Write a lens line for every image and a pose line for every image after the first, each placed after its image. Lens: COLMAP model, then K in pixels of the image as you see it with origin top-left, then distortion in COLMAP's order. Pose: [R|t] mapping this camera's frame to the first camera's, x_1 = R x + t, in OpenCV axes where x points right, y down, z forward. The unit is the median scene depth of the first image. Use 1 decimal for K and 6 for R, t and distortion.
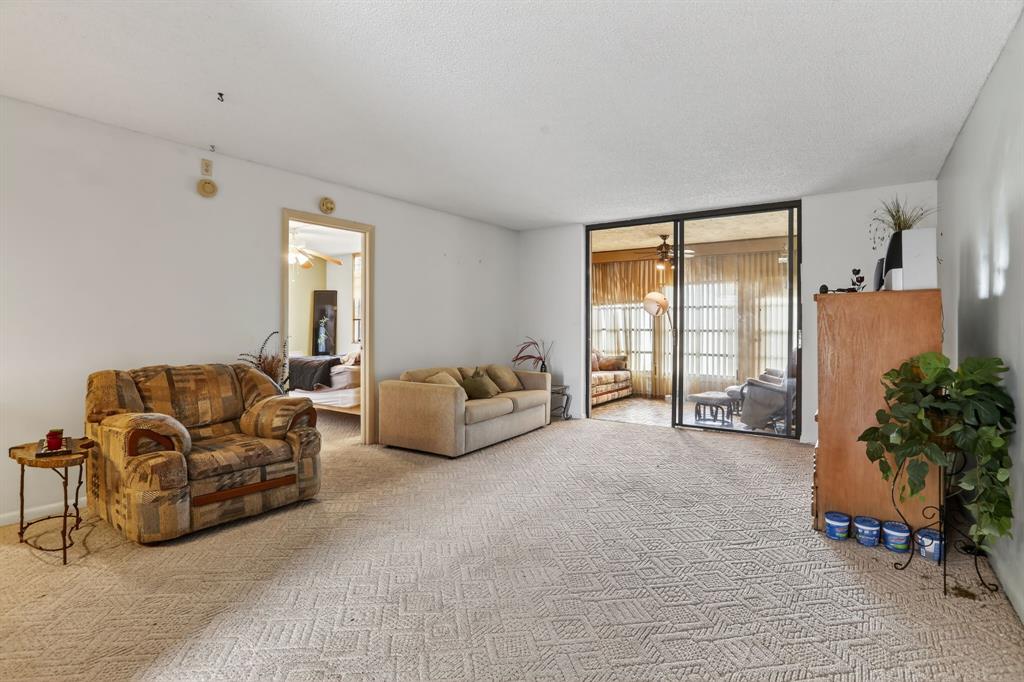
lens RADIAL K [[500.6, 0, 509.1], [0, 500.6, 325.5], [0, 0, 1]] dist [-0.060667, 0.023535]
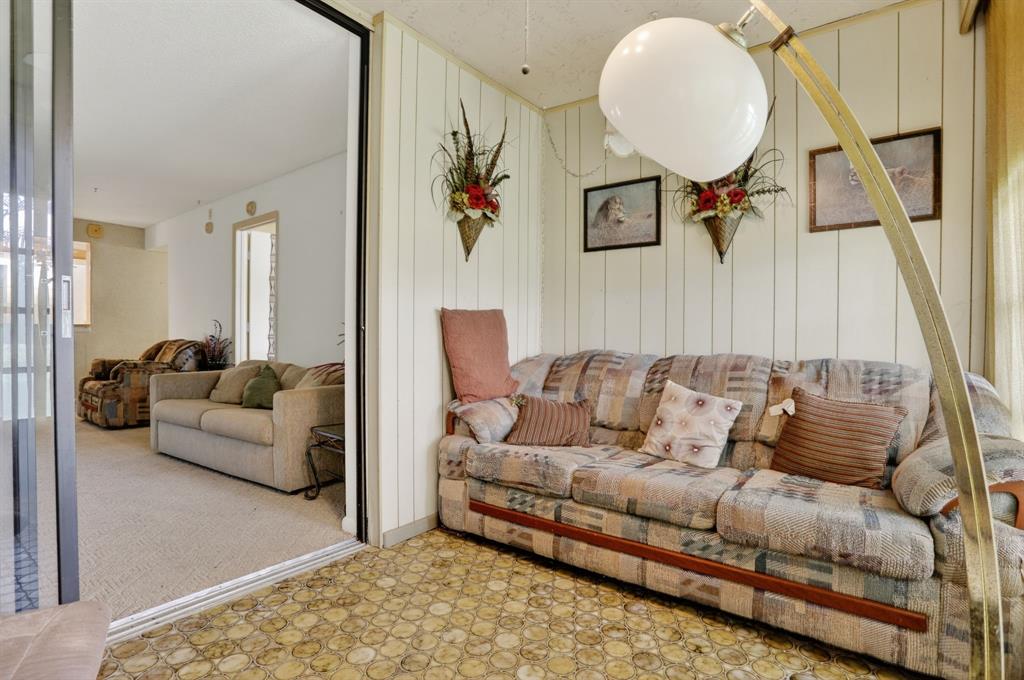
lens RADIAL K [[500.6, 0, 504.0], [0, 500.6, 343.9], [0, 0, 1]] dist [-0.060667, 0.023535]
pose [[-0.019208, 0.016007, -0.999687, 0.831092], [-0.004847, 0.999859, 0.016103, 0.051784], [0.999804, 0.005155, -0.019127, 1.765348]]
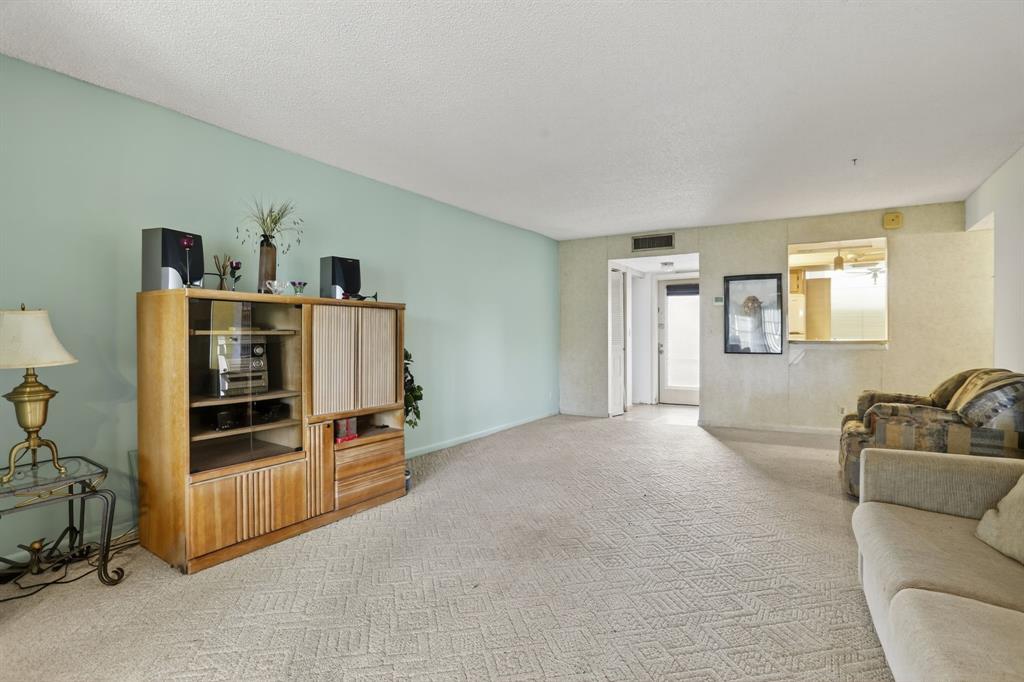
lens RADIAL K [[500.6, 0, 512.3], [0, 500.6, 336.4], [0, 0, 1]] dist [-0.060667, 0.023535]
pose [[-0.997940, -0.000685, -0.064144, 0.302574], [-0.000659, 1.000000, -0.000431, 0.011828], [0.064144, -0.000388, -0.997941, 1.560345]]
